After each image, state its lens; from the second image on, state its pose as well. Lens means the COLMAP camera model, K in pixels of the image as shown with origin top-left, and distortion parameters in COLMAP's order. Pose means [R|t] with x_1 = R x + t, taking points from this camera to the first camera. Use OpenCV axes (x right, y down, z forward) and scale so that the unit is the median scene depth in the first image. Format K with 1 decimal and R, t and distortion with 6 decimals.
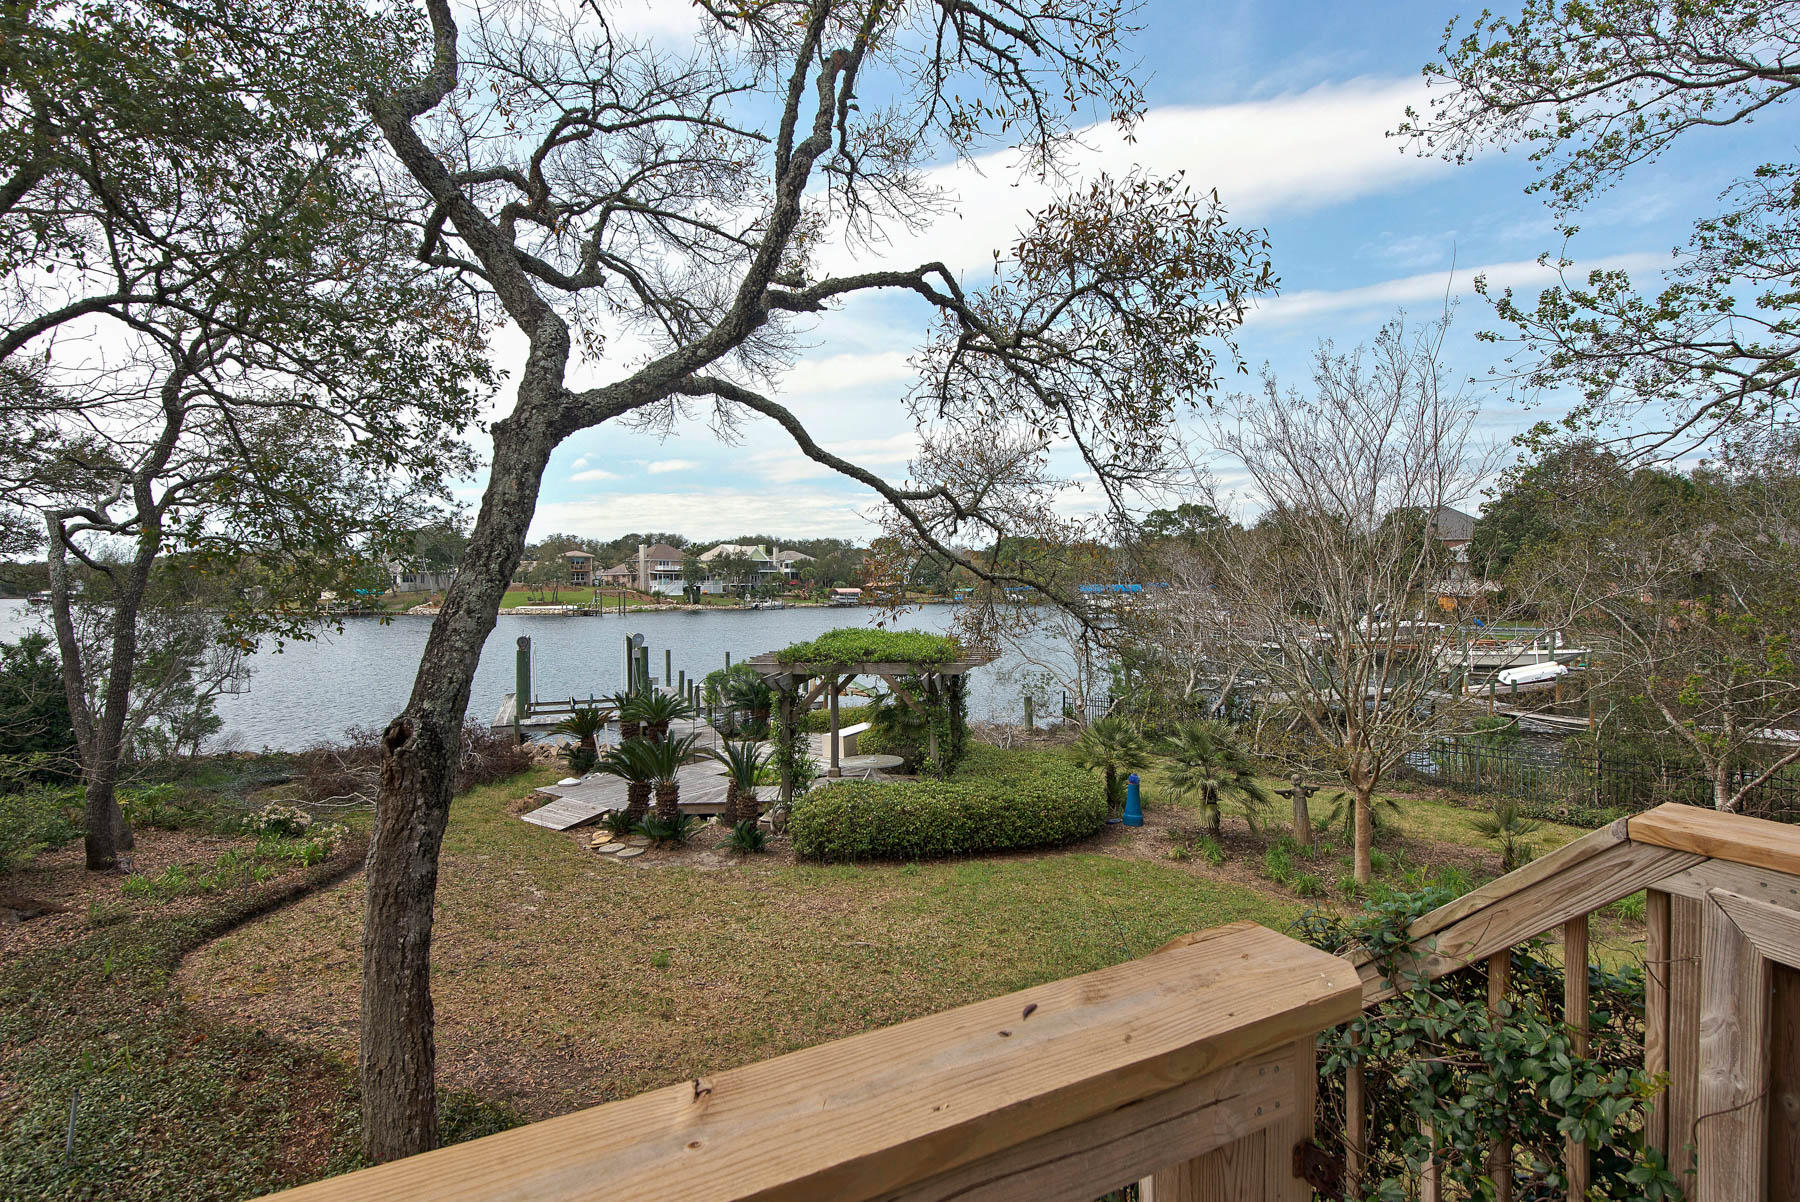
lens RADIAL K [[901.0, 0, 893.0], [0, 901.0, 588.8], [0, 0, 1]] dist [0.005807, -0.006392]
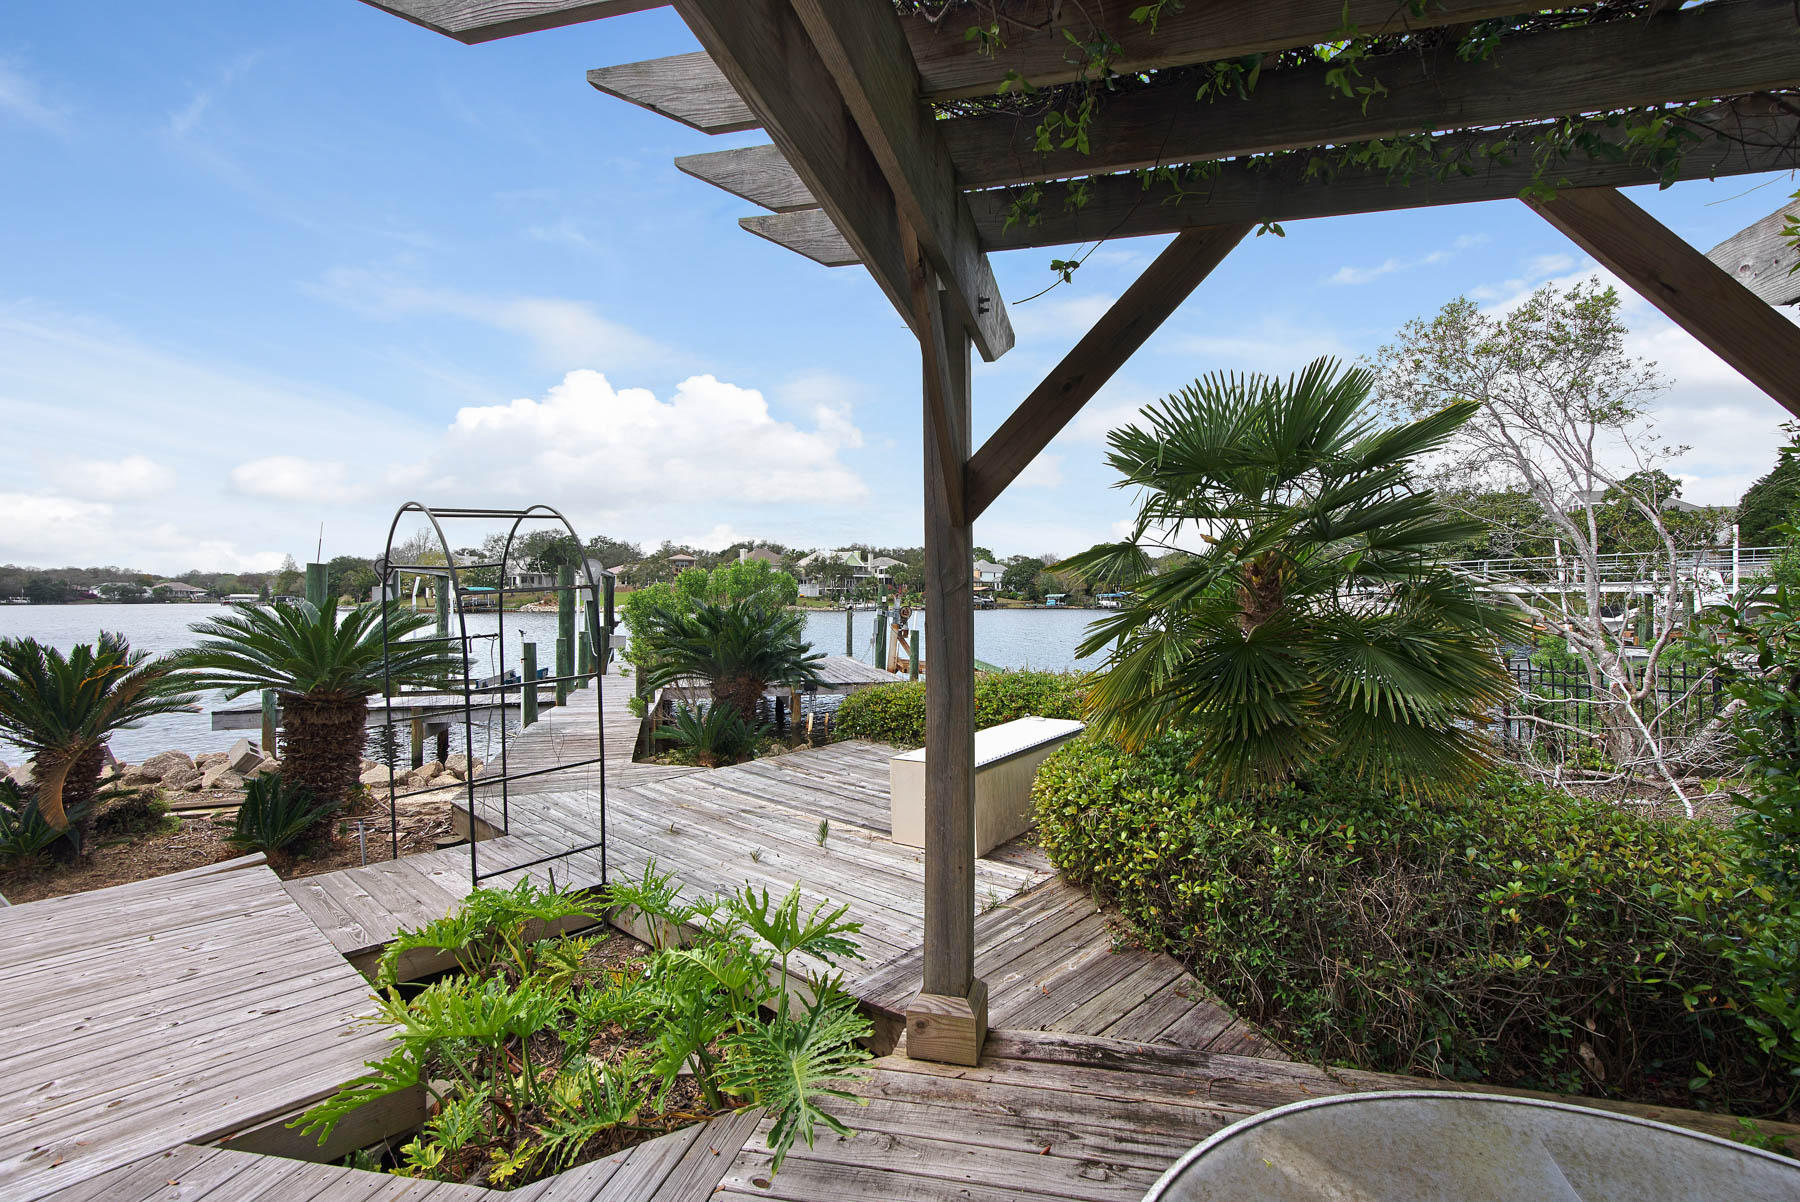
lens RADIAL K [[811.4, 0, 896.3], [0, 811.4, 601.2], [0, 0, 1]] dist [0.003450, 0.000051]
pose [[0.994760, 0.006615, -0.102023, -0.007448], [-0.007083, 0.999966, -0.004225, 0.016349], [0.101991, 0.004925, 0.994773, 0.103674]]
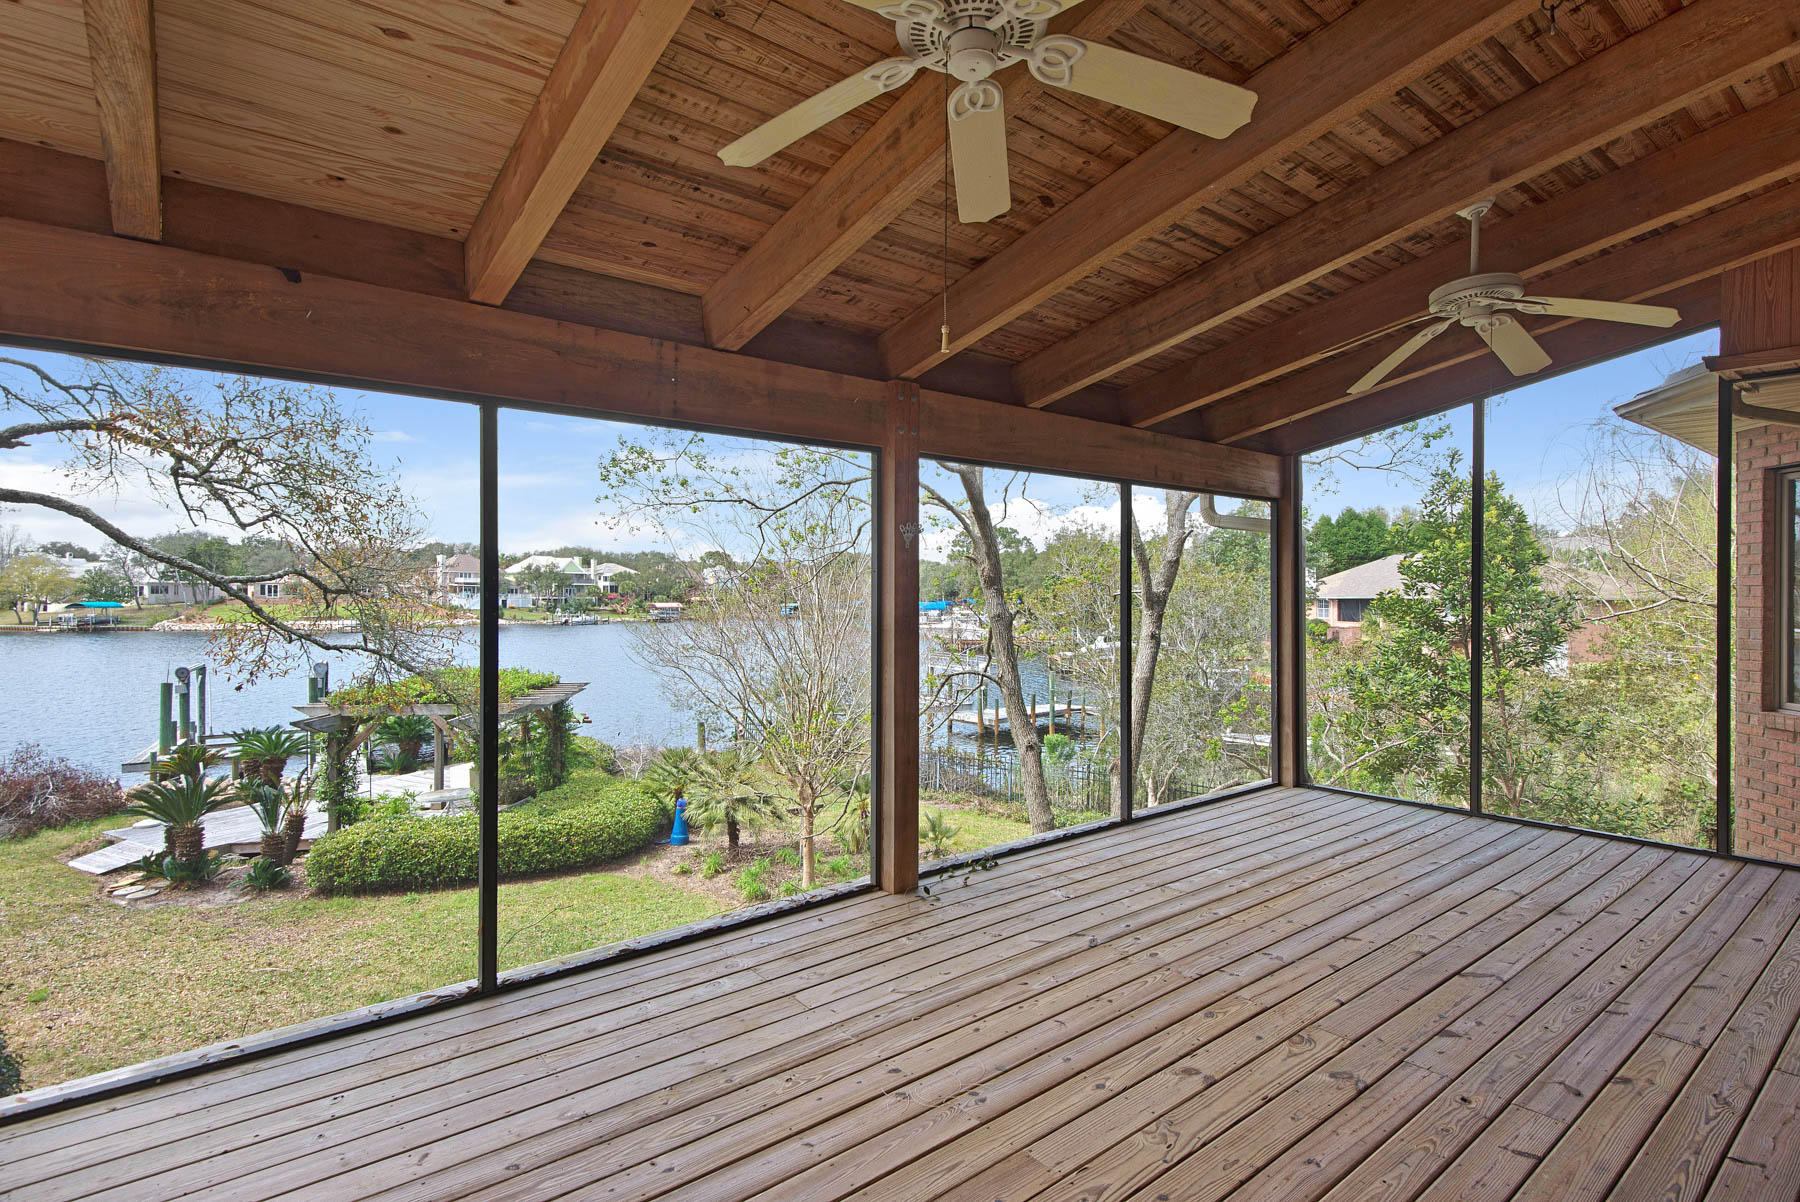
lens RADIAL K [[901.0, 0, 907.8], [0, 901.0, 596.6], [0, 0, 1]] dist [0.005807, -0.006392]
pose [[0.983165, 0.005683, 0.182632, 0.033126], [-0.004812, 0.999975, -0.005214, -0.004022], [-0.182657, 0.004247, 0.983168, -0.014911]]
